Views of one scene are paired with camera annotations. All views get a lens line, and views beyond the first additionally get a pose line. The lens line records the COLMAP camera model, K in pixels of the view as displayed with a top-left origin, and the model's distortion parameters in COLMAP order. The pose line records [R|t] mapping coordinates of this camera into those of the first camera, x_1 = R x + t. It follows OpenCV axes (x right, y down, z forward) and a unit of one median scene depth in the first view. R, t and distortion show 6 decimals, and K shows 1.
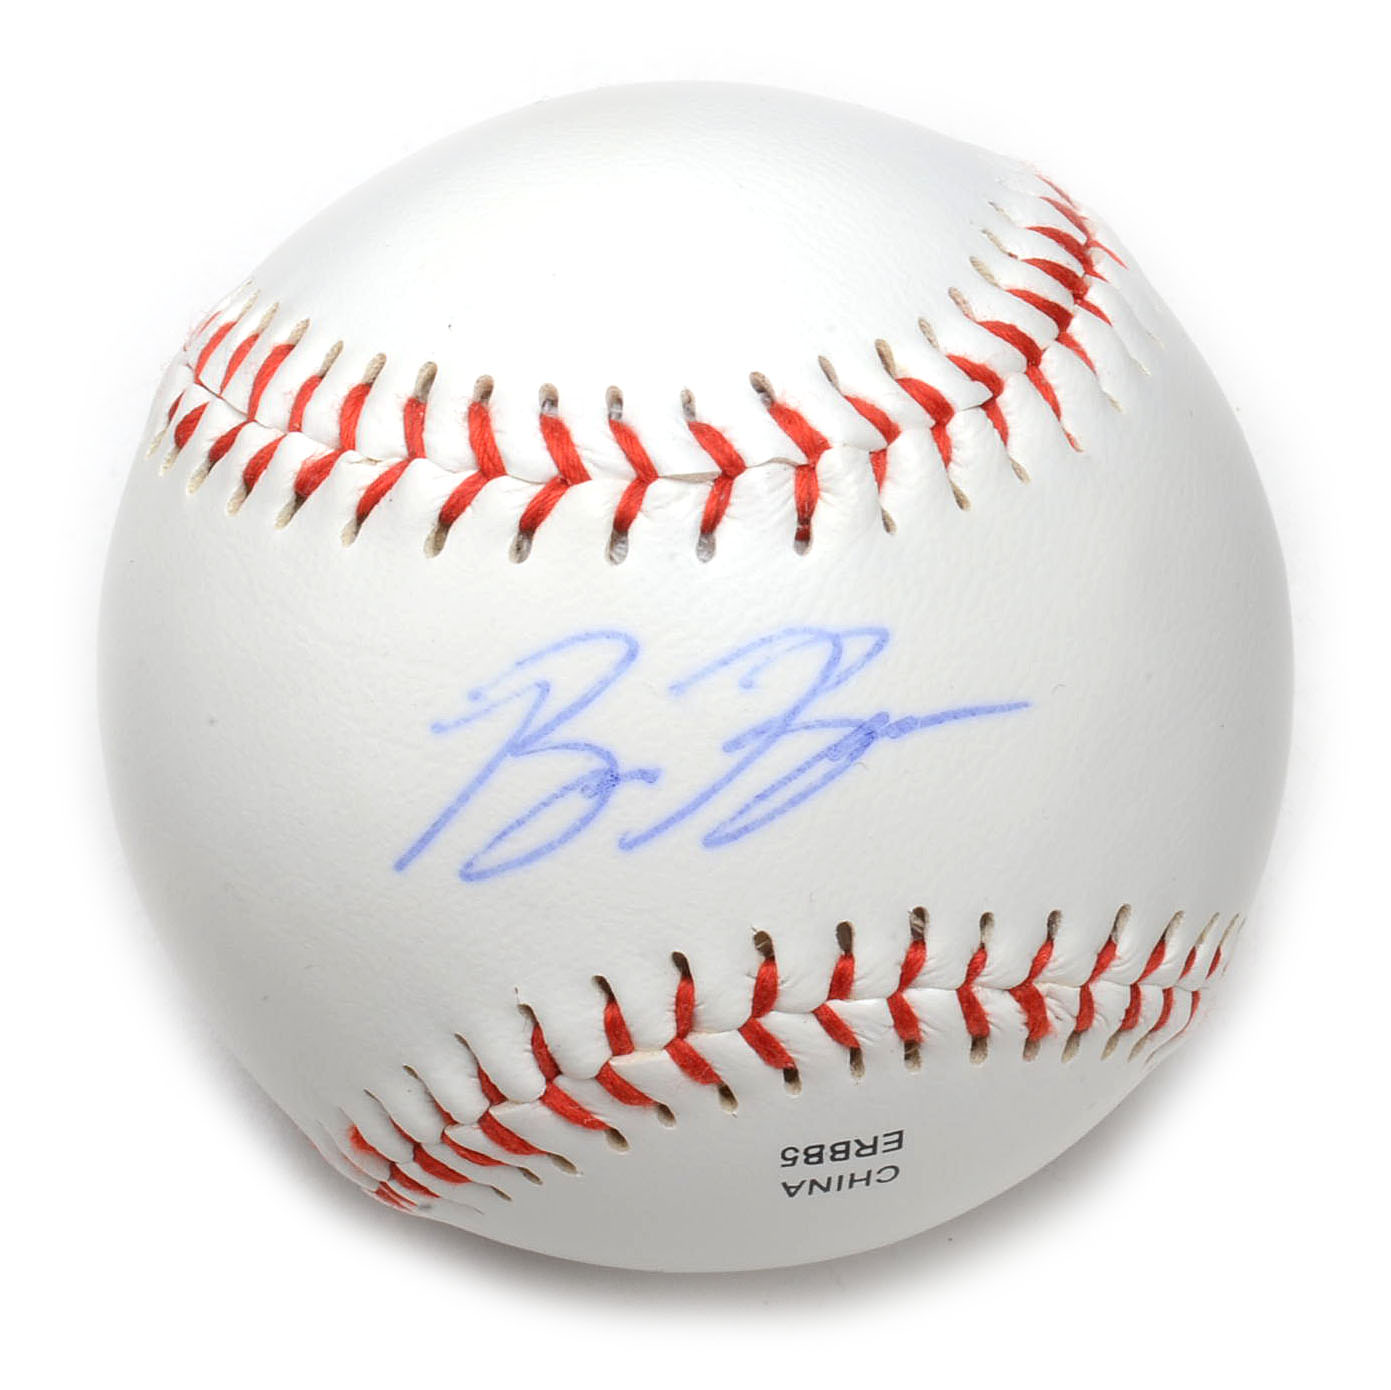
lens RADIAL K [[10060.1, 0, 691.5], [0, 10060.1, 700.2], [0, 0, 1]] dist [-1.170994, 0.000000]
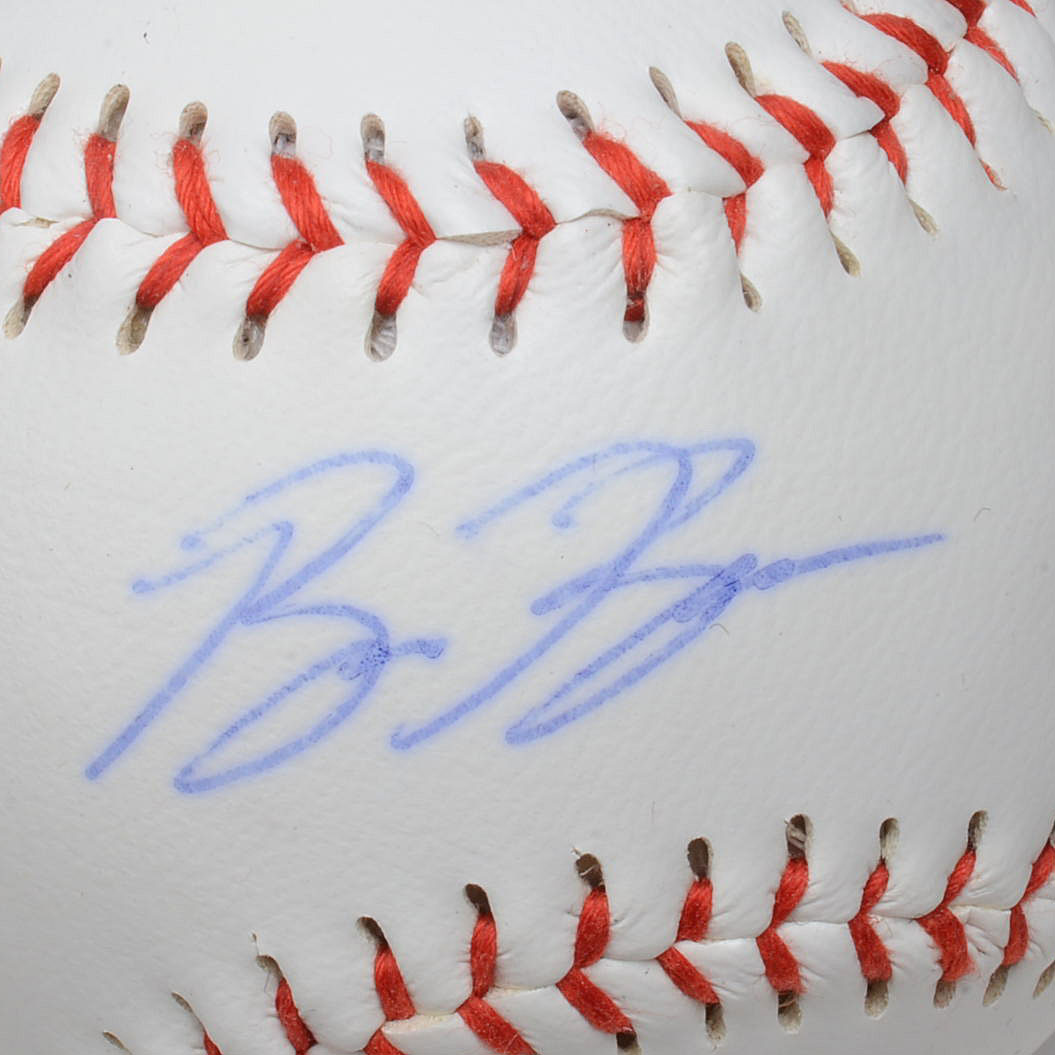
lens RADIAL K [[7630.1, 0, 534.4], [0, 7630.1, 521.0], [0, 0, 1]] dist [-1.170994, 0.000000]
pose [[0.998654, -0.019892, 0.047897, -0.023001], [0.016514, 0.997416, 0.069918, -0.040217], [-0.049164, -0.069033, 0.996402, 0.446566]]
